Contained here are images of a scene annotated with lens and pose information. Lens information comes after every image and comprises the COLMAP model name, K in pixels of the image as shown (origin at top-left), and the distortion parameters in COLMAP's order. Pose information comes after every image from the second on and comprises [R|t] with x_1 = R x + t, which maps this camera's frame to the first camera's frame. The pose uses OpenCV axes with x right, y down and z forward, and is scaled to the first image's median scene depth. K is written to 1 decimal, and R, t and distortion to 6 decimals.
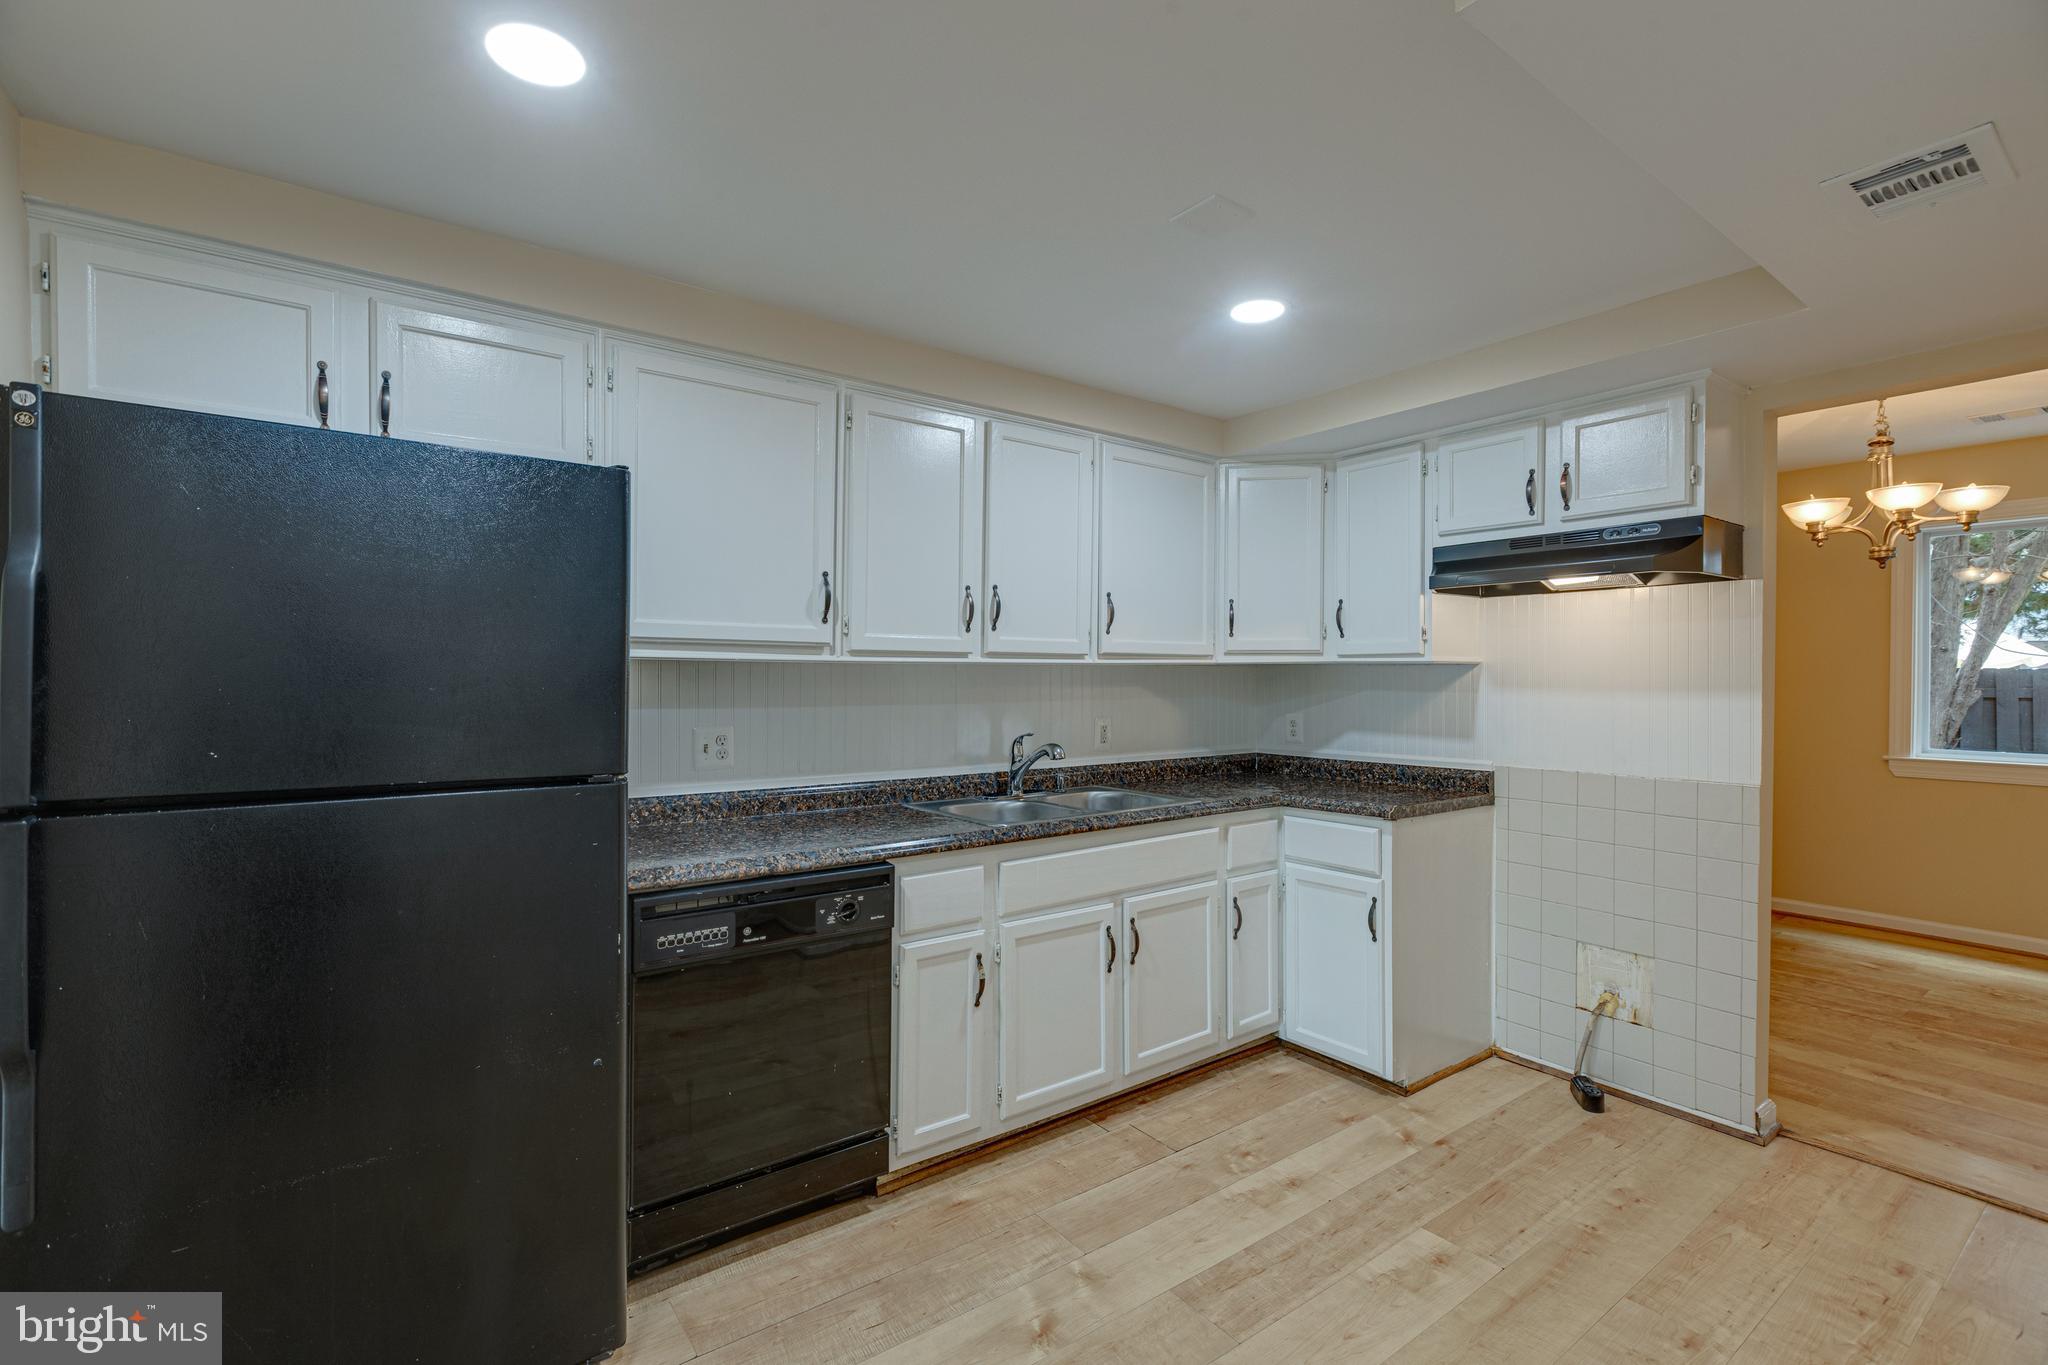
lens RADIAL K [[905.8, 0, 1029.7], [0, 905.8, 682.9], [0, 0, 1]] dist [0.004497, -0.002161]
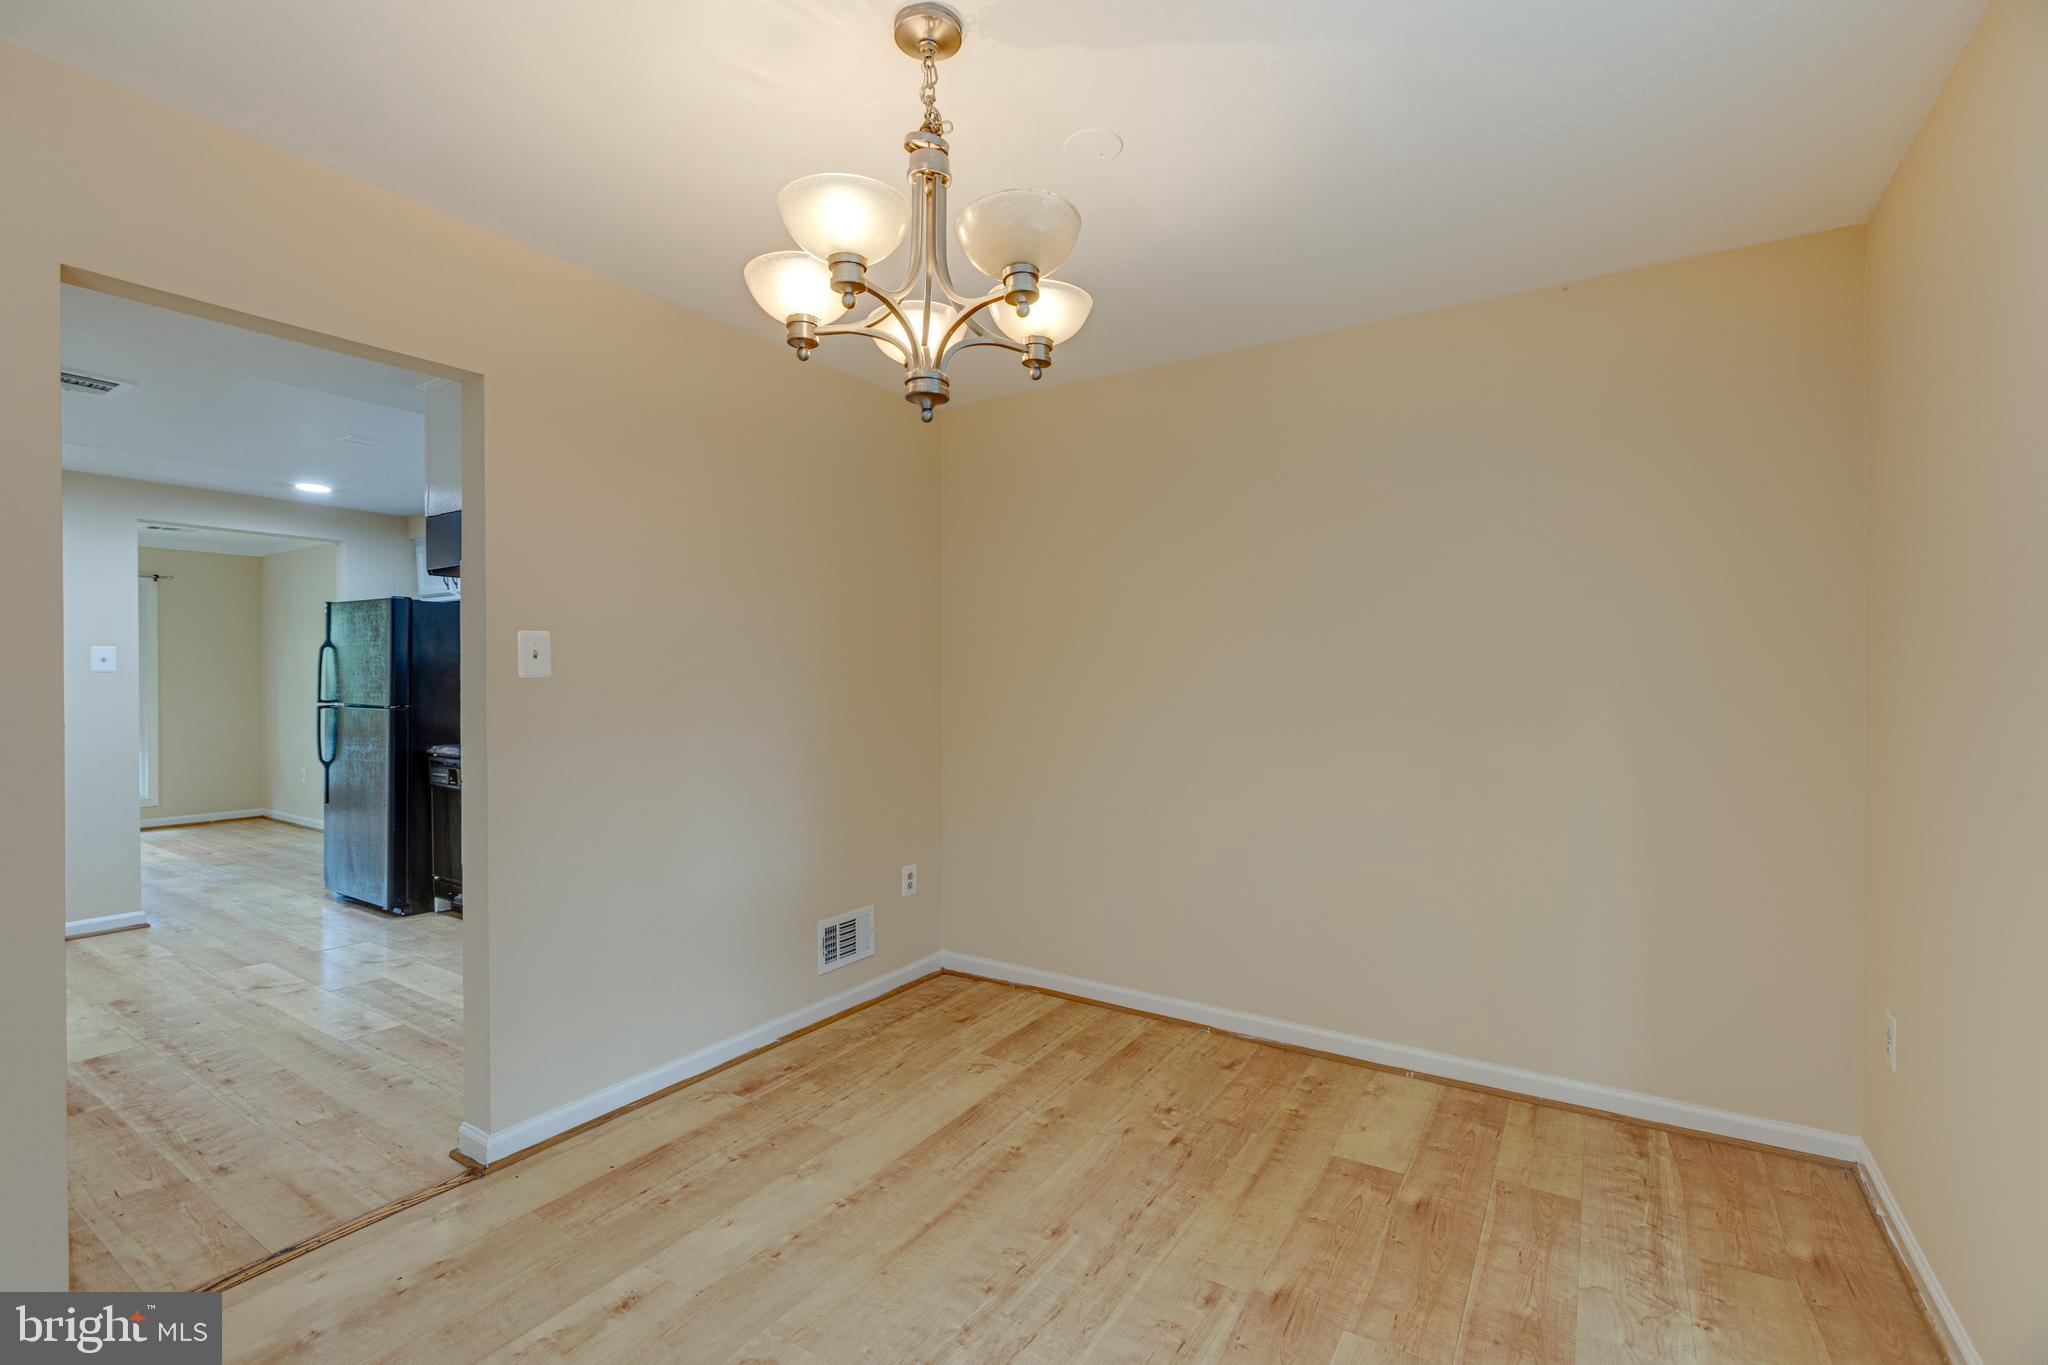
lens RADIAL K [[905.8, 0, 1026.0], [0, 905.8, 680.4], [0, 0, 1]] dist [0.004497, -0.002161]
pose [[0.355171, 0.003201, -0.934796, 1.867709], [-0.006440, 0.999979, 0.000977, 0.003735], [0.934779, 0.005673, 0.355184, 1.192850]]
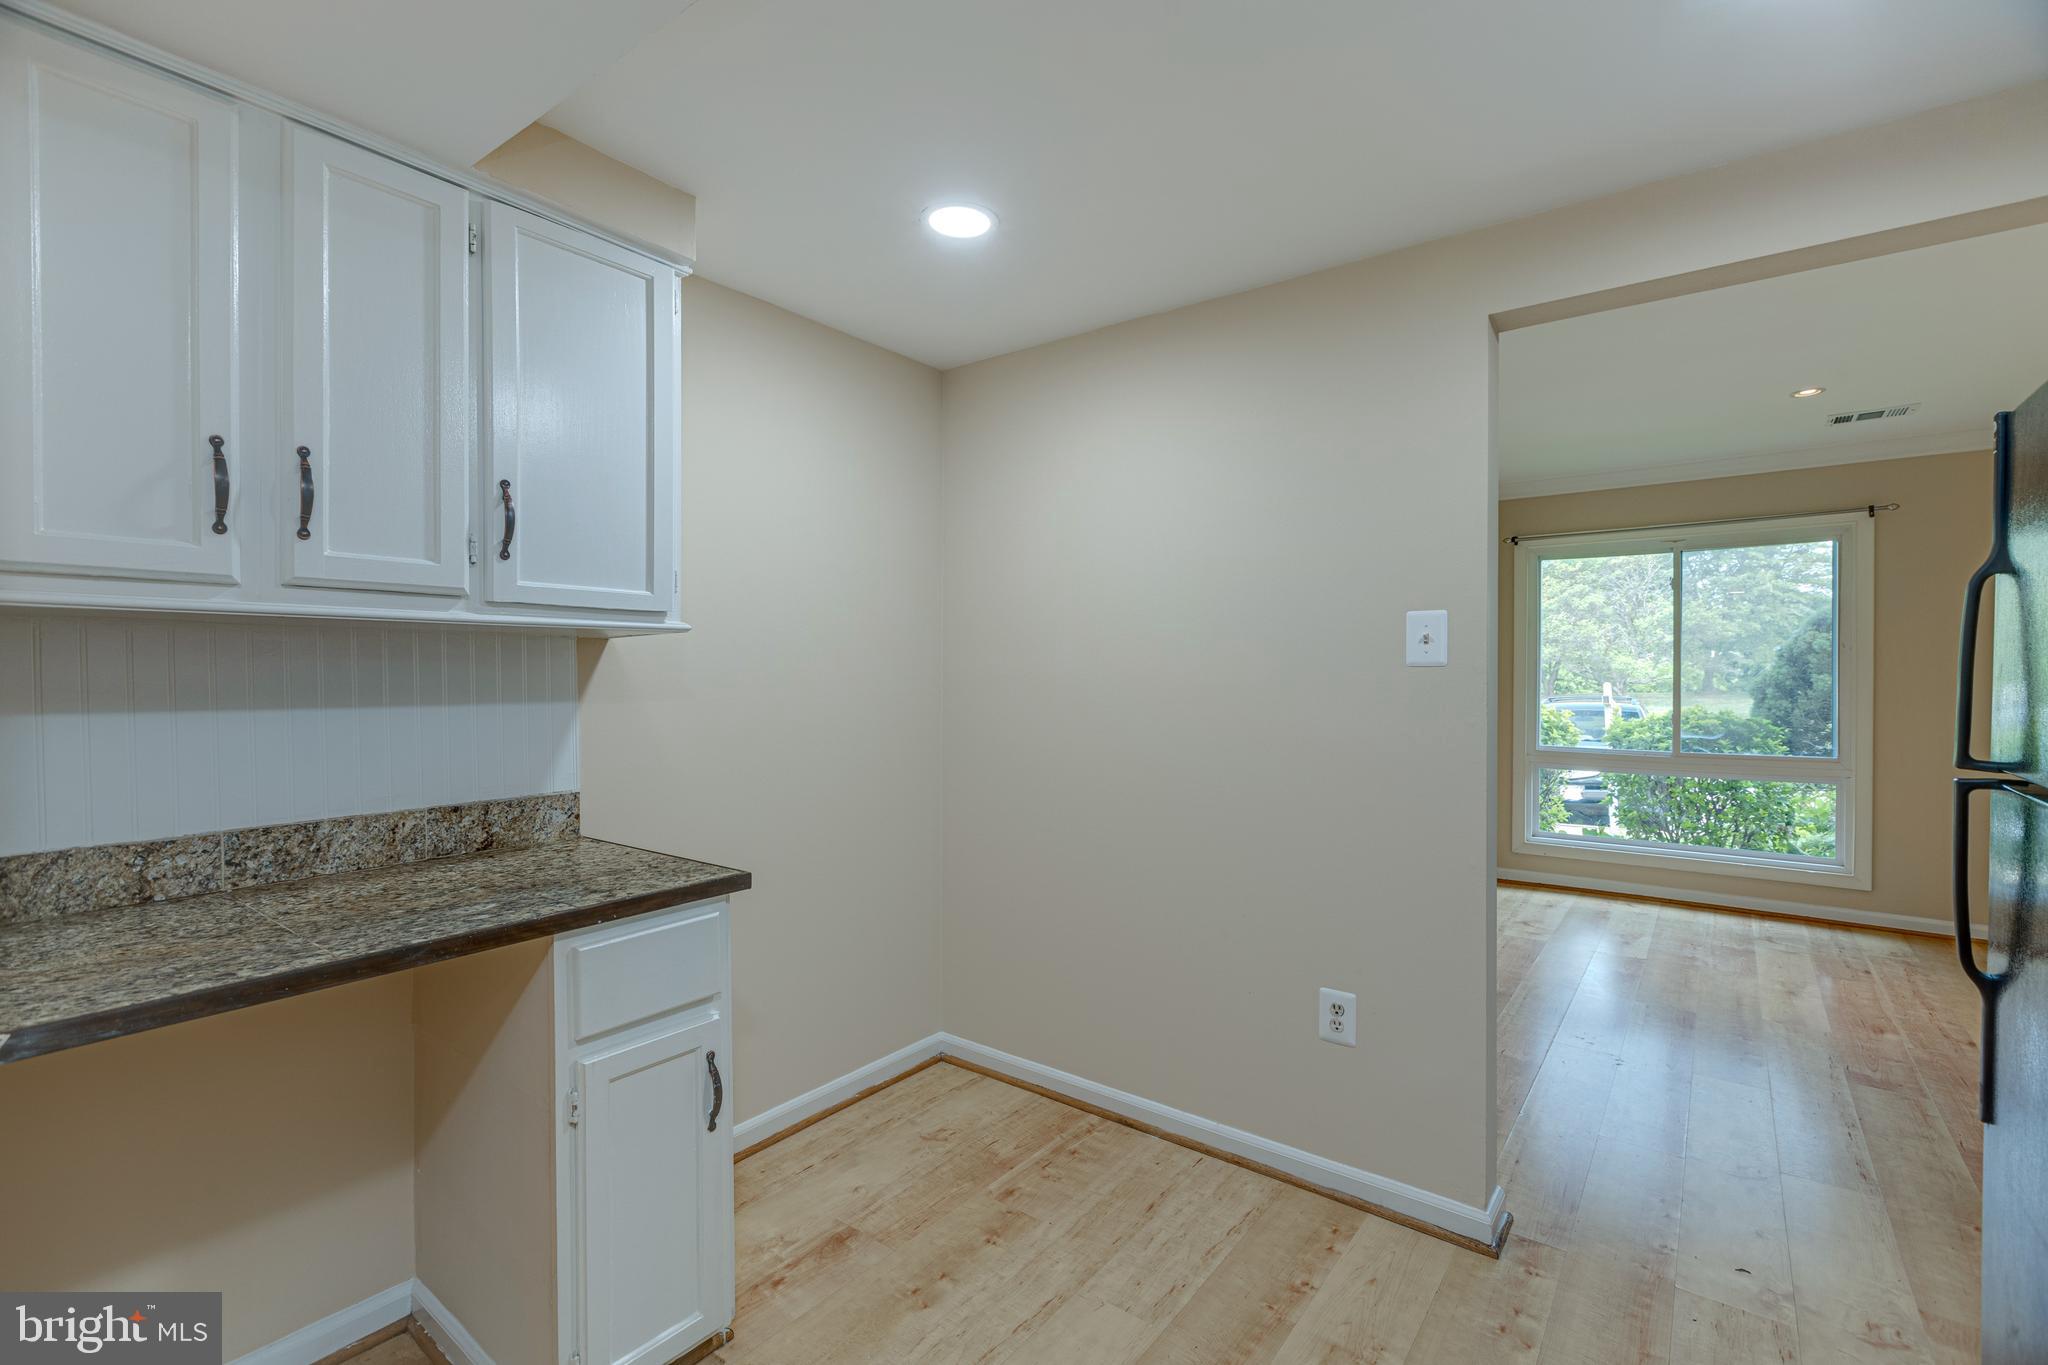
lens RADIAL K [[905.8, 0, 1029.7], [0, 905.8, 678.4], [0, 0, 1]] dist [0.004497, -0.002161]
pose [[-0.959376, -0.001682, -0.282127, 0.207748], [-0.005746, 0.999891, 0.013576, 0.002065], [0.282073, 0.014646, -0.959281, 0.840979]]
